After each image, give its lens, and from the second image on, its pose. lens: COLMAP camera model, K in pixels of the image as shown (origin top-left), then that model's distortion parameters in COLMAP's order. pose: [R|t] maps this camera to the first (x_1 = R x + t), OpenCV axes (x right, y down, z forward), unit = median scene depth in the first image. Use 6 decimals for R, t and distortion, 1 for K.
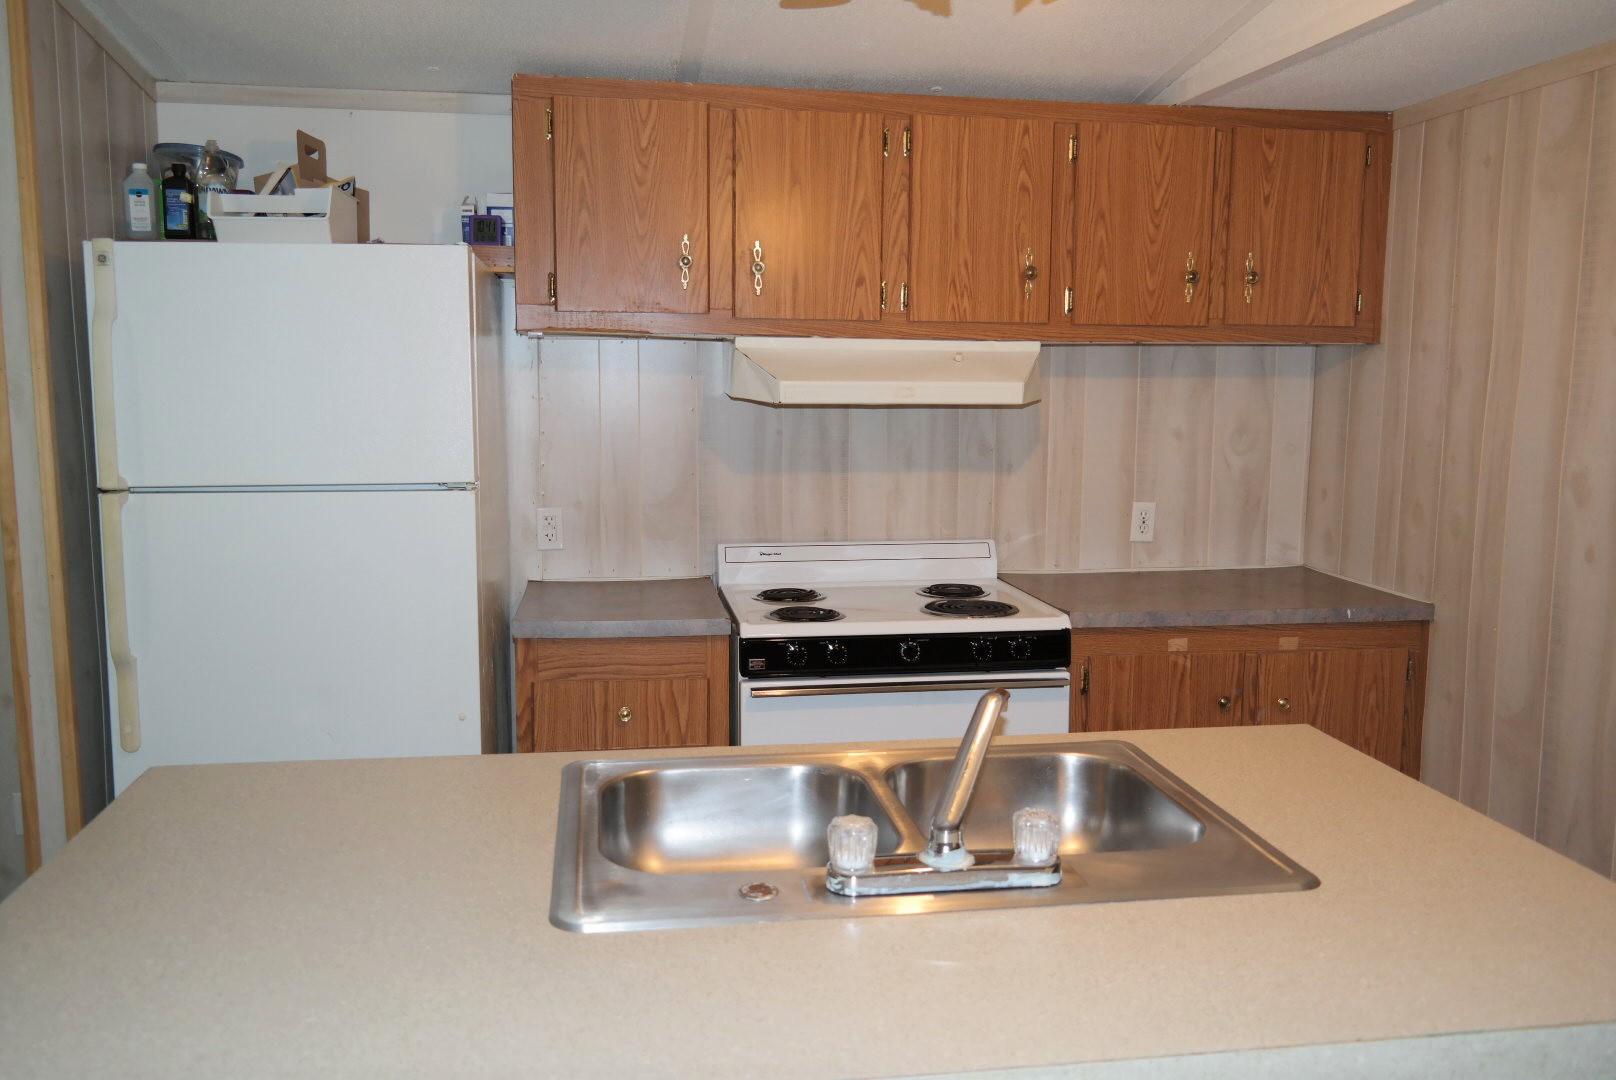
lens RADIAL K [[1297.9, 0, 805.7], [0, 1297.9, 540.1], [0, 0, 1]] dist [-0.000981, -0.003623]
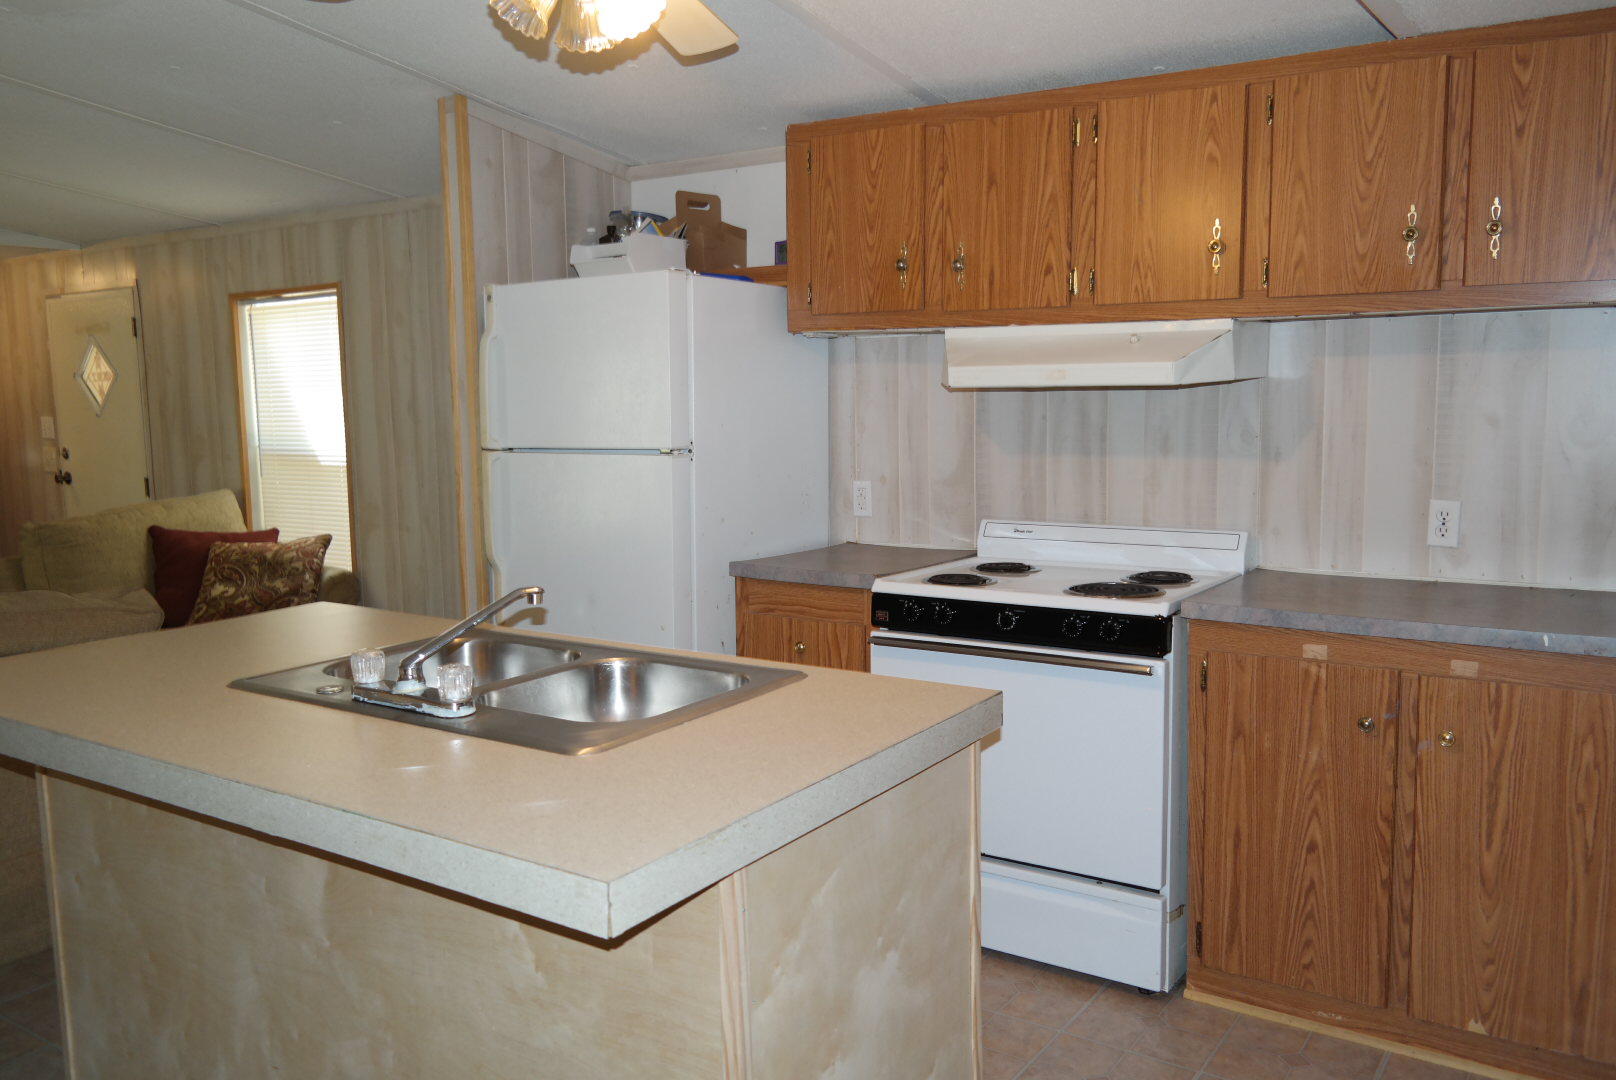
lens RADIAL K [[1297.9, 0, 806.1], [0, 1297.9, 542.0], [0, 0, 1]] dist [-0.000981, -0.003623]
pose [[0.734125, 0.064273, -0.675965, 0.619860], [-0.068024, 0.997463, 0.020965, 0.010622], [0.675598, 0.030591, 0.736635, 0.104401]]
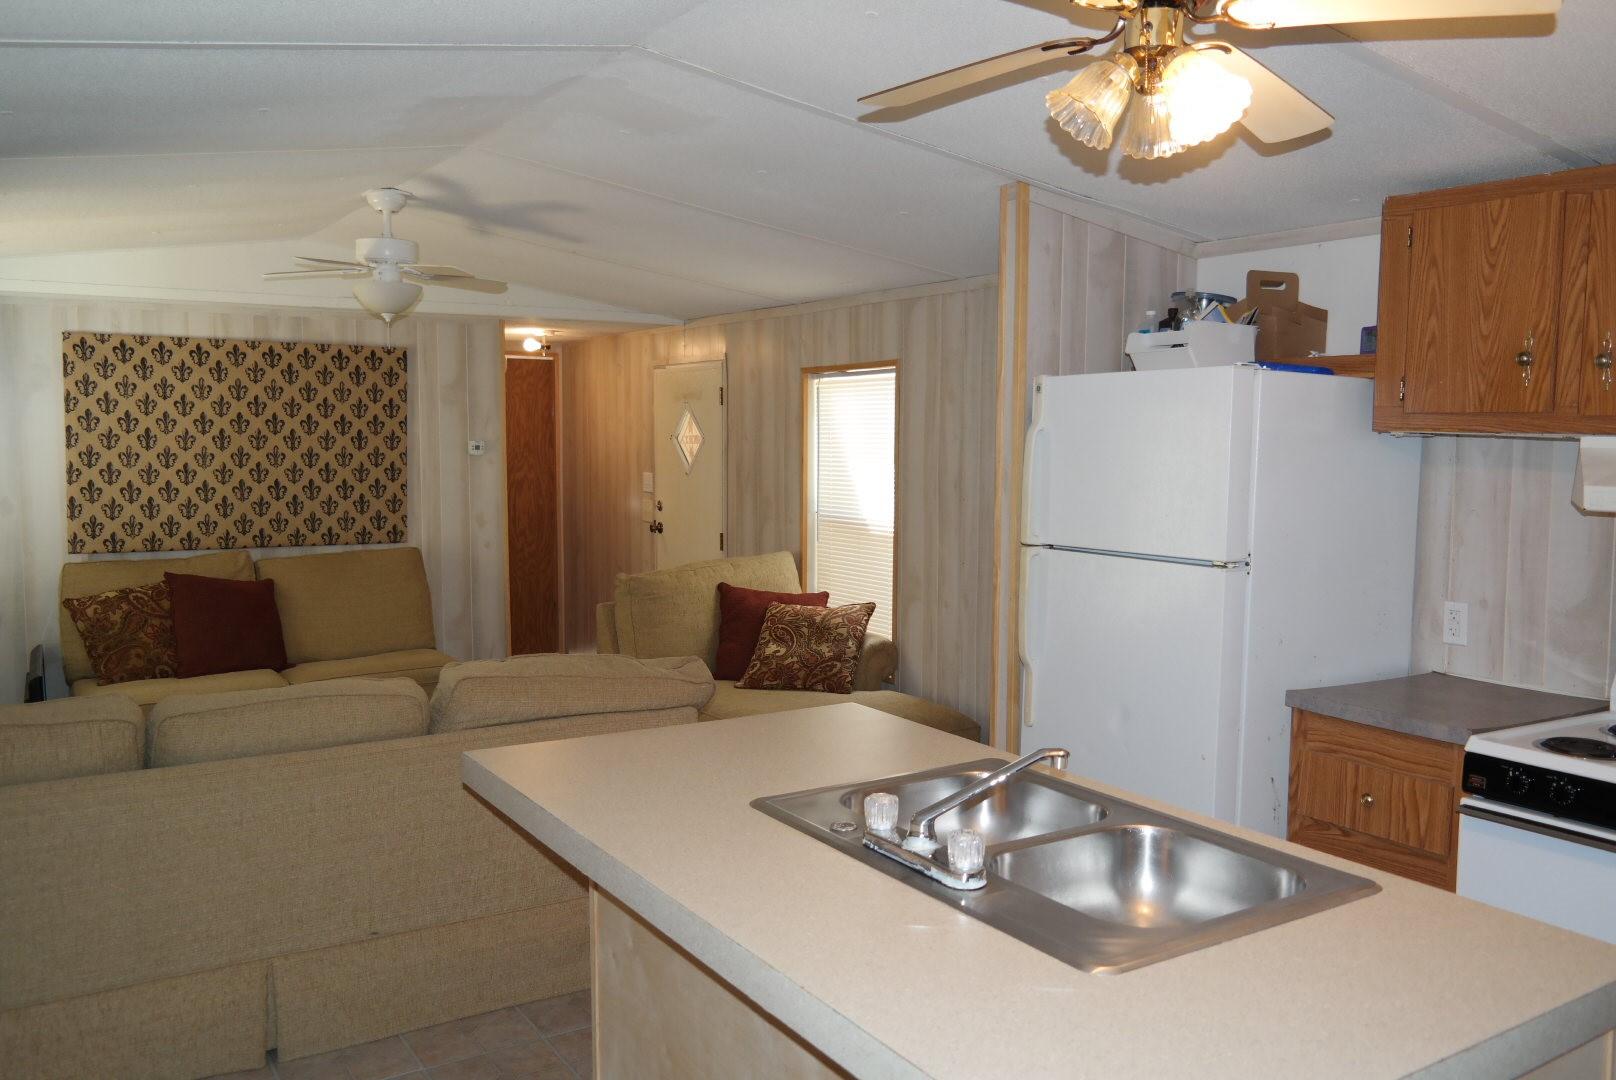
lens RADIAL K [[1297.9, 0, 815.4], [0, 1297.9, 536.1], [0, 0, 1]] dist [-0.000981, -0.003623]
pose [[0.402681, 0.069238, -0.912718, 0.566363], [-0.122187, 0.992277, 0.021366, -0.039828], [0.907148, 0.102918, 0.408031, 0.142701]]
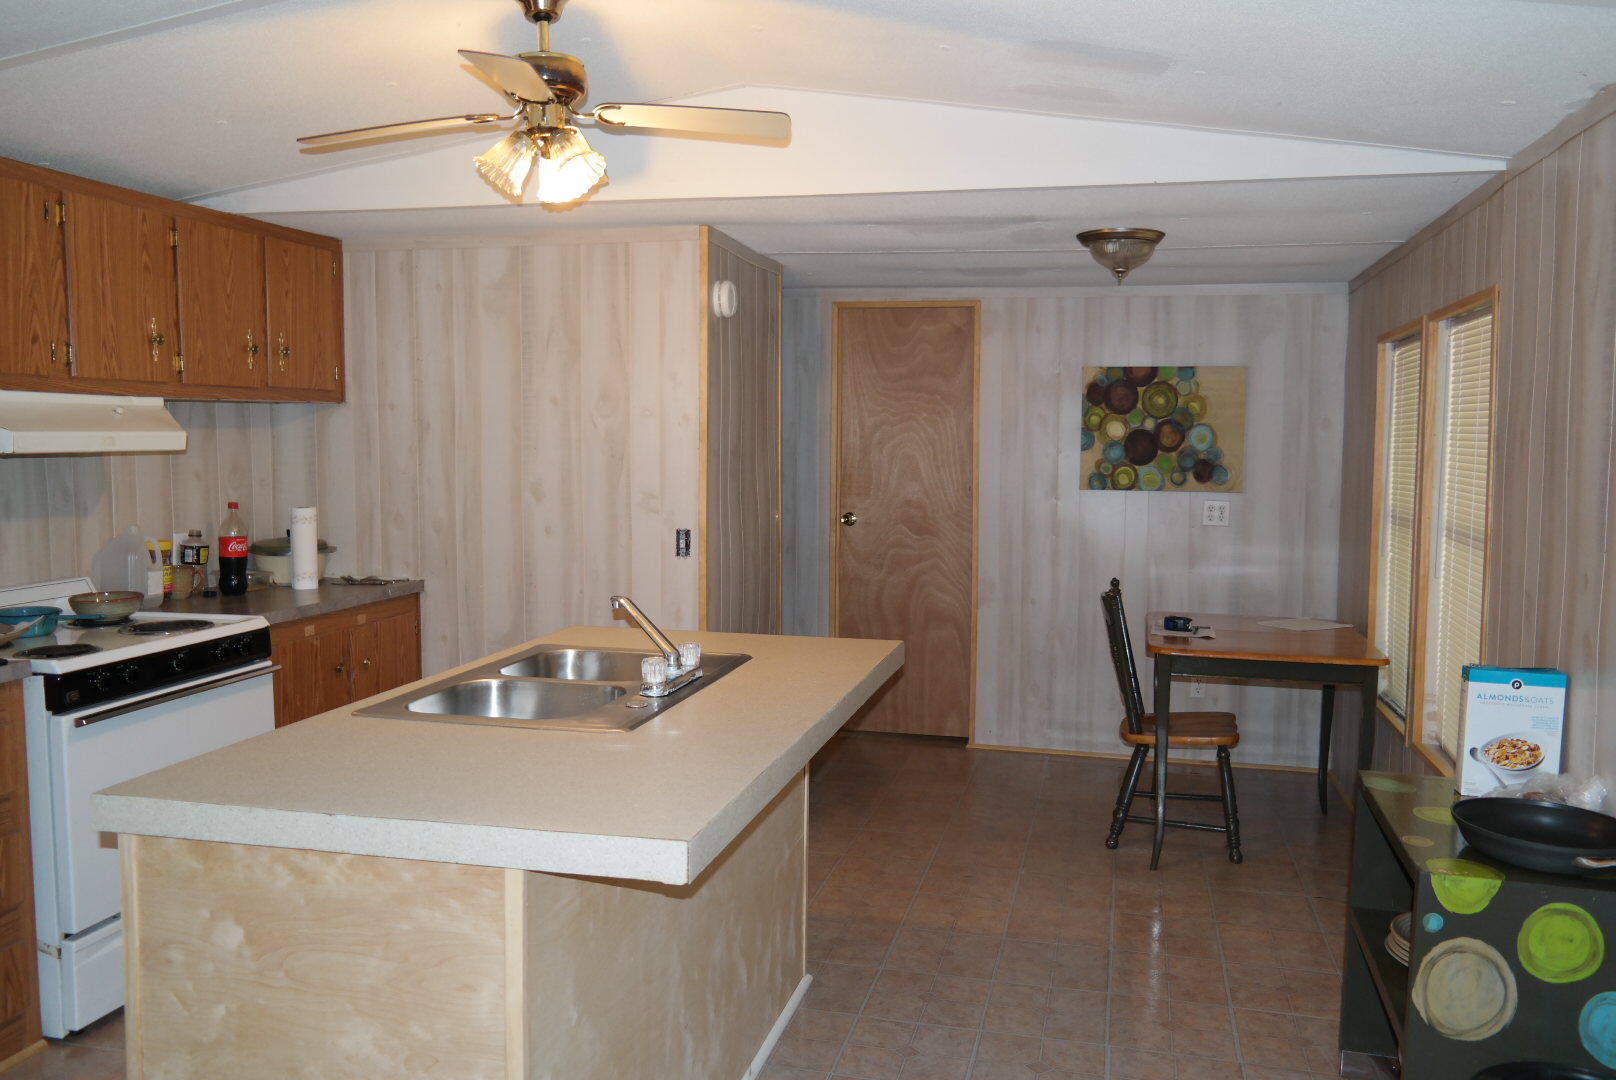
lens RADIAL K [[1297.9, 0, 816.6], [0, 1297.9, 535.6], [0, 0, 1]] dist [-0.000981, -0.003623]
pose [[0.381508, -0.080310, 0.920870, -0.706831], [0.119981, 0.992093, 0.036814, -0.001296], [-0.916546, 0.096442, 0.388127, 0.014121]]
